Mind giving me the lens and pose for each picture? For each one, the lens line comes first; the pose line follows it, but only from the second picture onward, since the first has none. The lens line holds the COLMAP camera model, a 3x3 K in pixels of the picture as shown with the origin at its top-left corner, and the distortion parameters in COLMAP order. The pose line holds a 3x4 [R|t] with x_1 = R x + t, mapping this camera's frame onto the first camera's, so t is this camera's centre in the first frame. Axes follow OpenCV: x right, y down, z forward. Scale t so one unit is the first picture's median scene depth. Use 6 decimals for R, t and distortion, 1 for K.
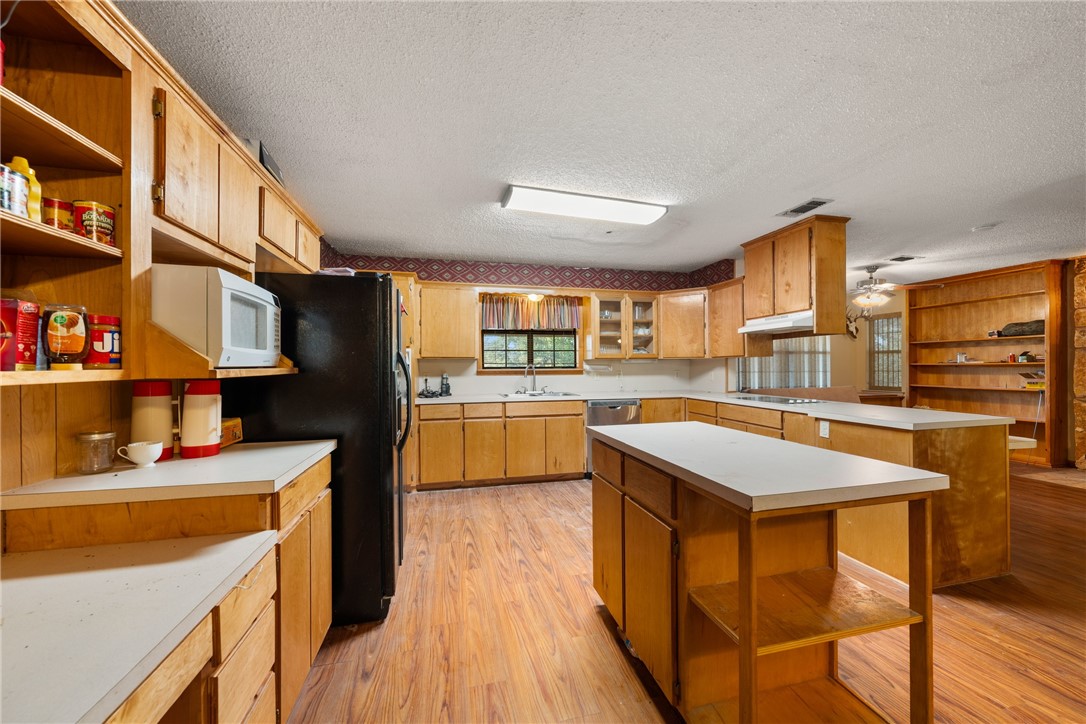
lens RADIAL K [[405.9, 0, 543.0], [0, 405.9, 362.0], [0, 0, 1]] dist [-0.001302, 0.000011]
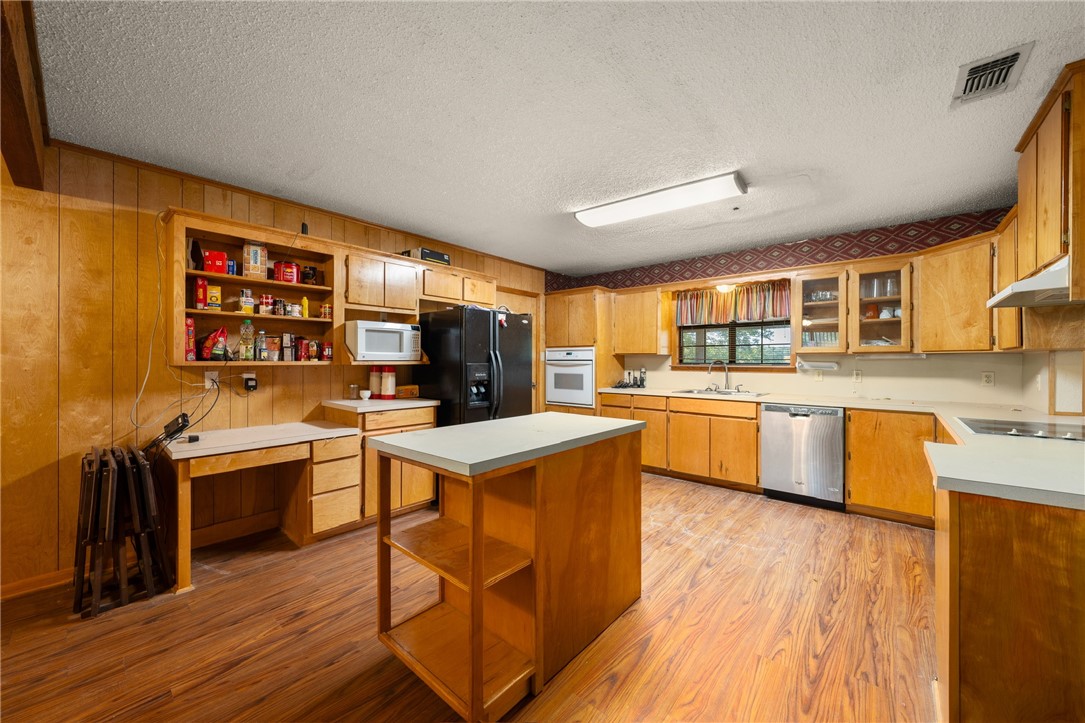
lens RADIAL K [[403.3, 0, 545.4], [0, 403.3, 358.1], [0, 0, 1]] dist [-0.001605, 0.000371]
pose [[0.588248, 0.001390, -0.808679, 0.531861], [0.000686, 0.999997, 0.002217, -0.001762], [0.808680, -0.001859, 0.588246, 0.138544]]
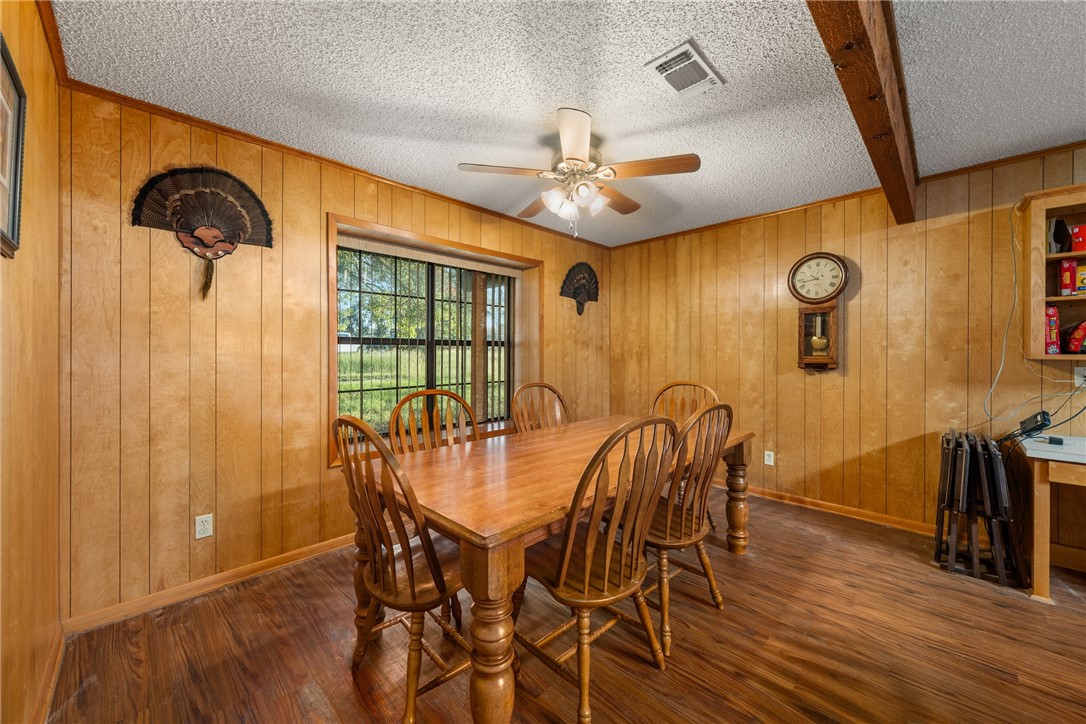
lens RADIAL K [[403.6, 0, 545.9], [0, 403.6, 358.6], [0, 0, 1]] dist [-0.001605, 0.000371]
pose [[-0.846940, 0.012702, -0.531537, 0.582790], [0.008284, 0.999908, 0.010694, -0.002151], [0.531624, 0.004654, -0.846968, 0.154698]]
